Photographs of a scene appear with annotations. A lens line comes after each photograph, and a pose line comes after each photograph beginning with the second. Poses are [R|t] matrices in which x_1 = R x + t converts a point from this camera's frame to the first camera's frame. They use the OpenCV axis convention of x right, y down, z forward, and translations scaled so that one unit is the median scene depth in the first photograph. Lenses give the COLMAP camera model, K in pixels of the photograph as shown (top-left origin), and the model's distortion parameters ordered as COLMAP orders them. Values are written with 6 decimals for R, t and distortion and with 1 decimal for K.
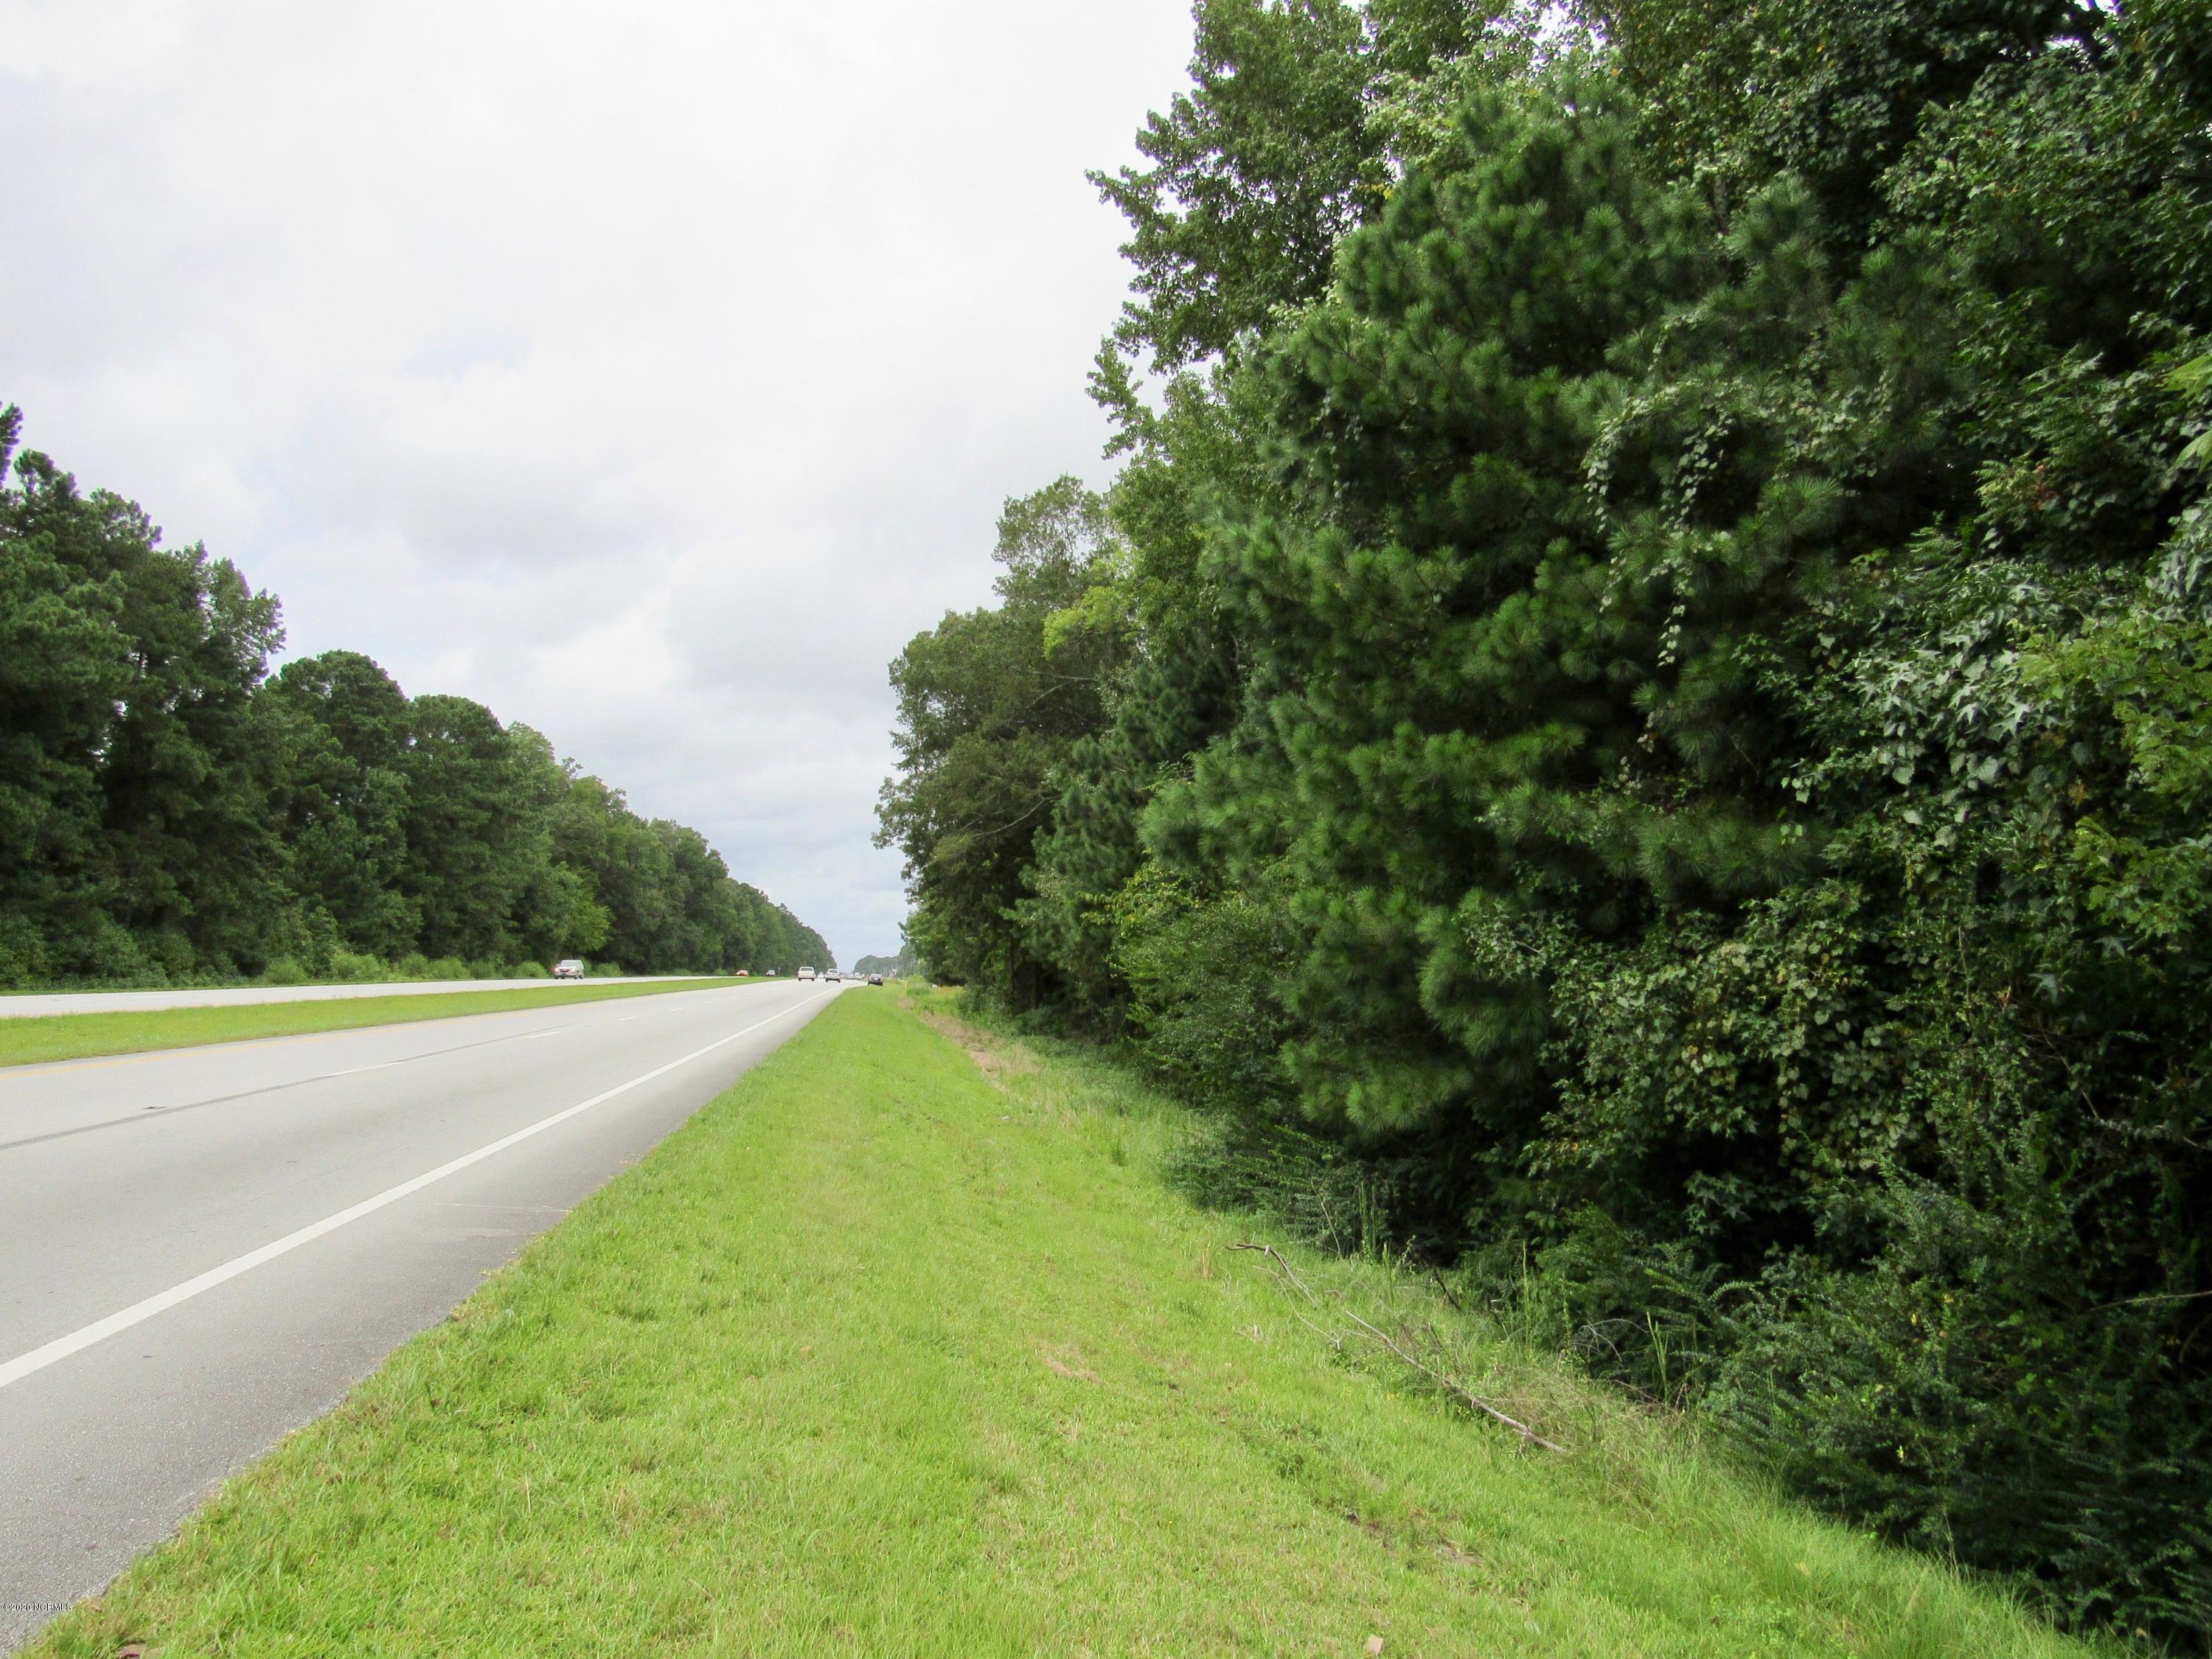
lens RADIAL K [[1526.9, 0, 1106.0], [0, 1526.9, 829.5], [0, 0, 1]] dist [-0.004716, -0.031863]
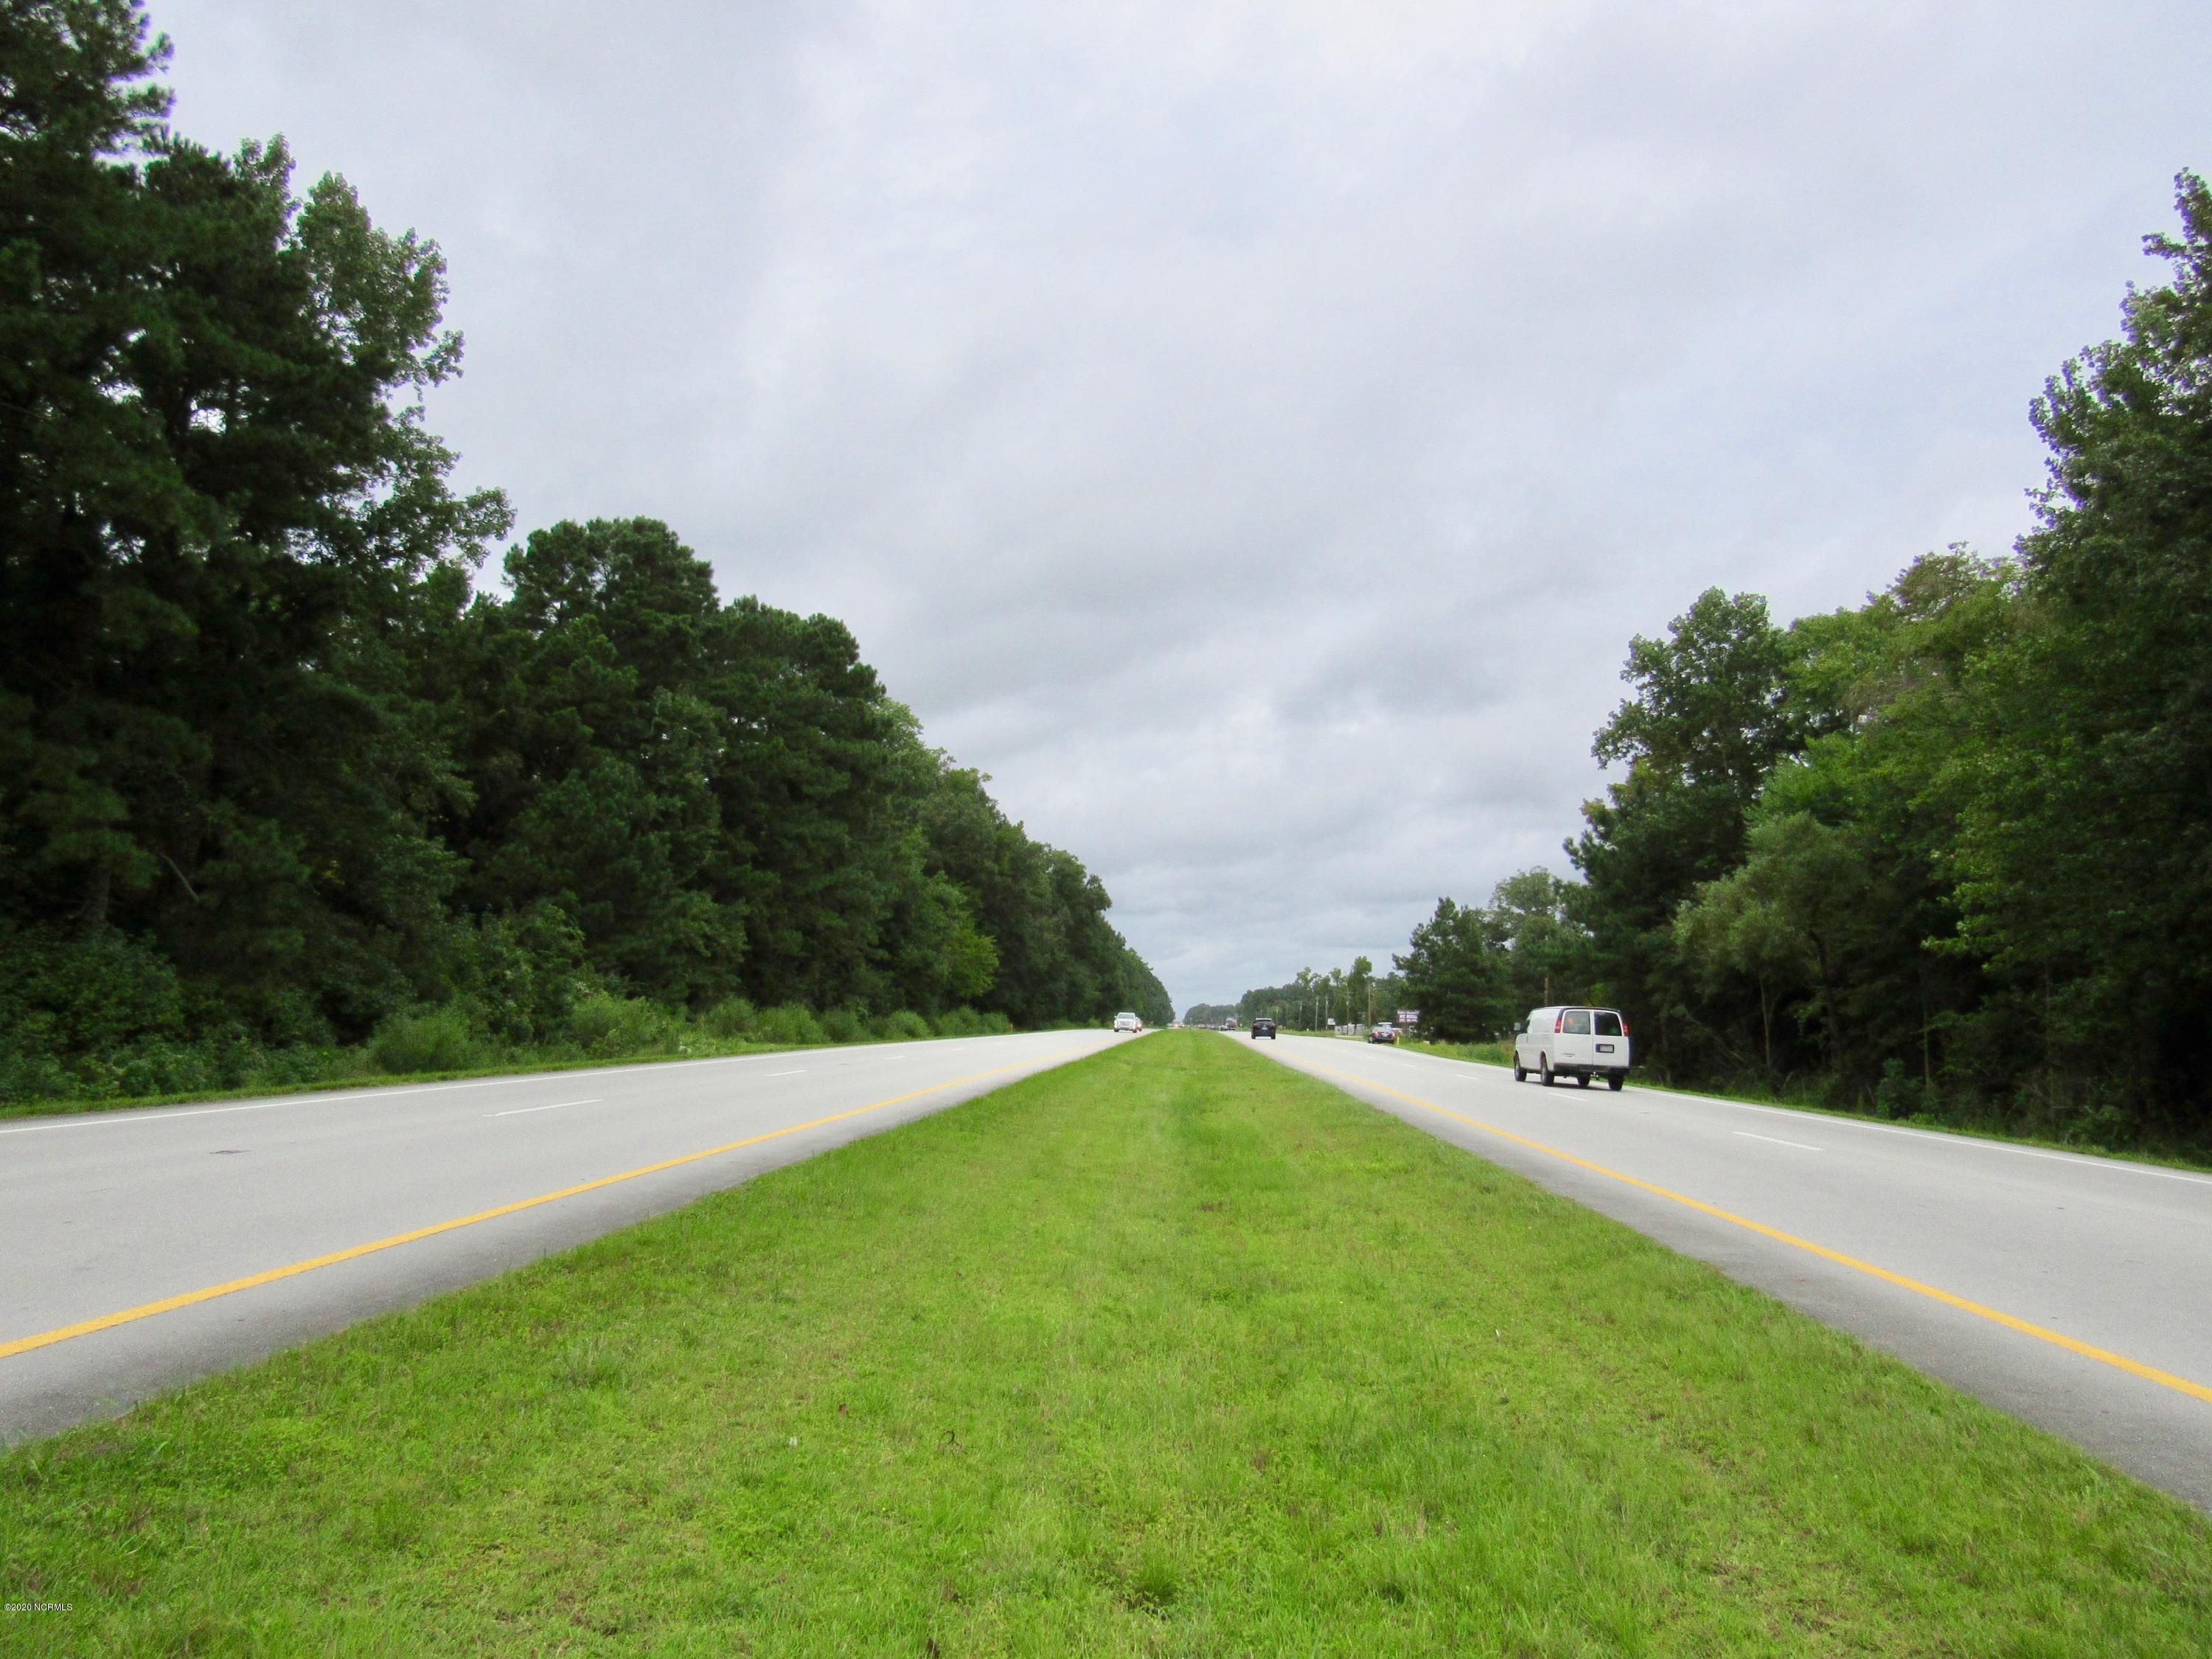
lens RADIAL K [[1526.9, 0, 1106.0], [0, 1526.9, 829.5], [0, 0, 1]] dist [-0.004716, -0.031863]
pose [[0.978300, -0.024646, -0.205724, -0.171362], [0.018164, 0.999279, -0.033337, 0.034957], [0.206397, 0.028877, 0.978042, 0.406191]]
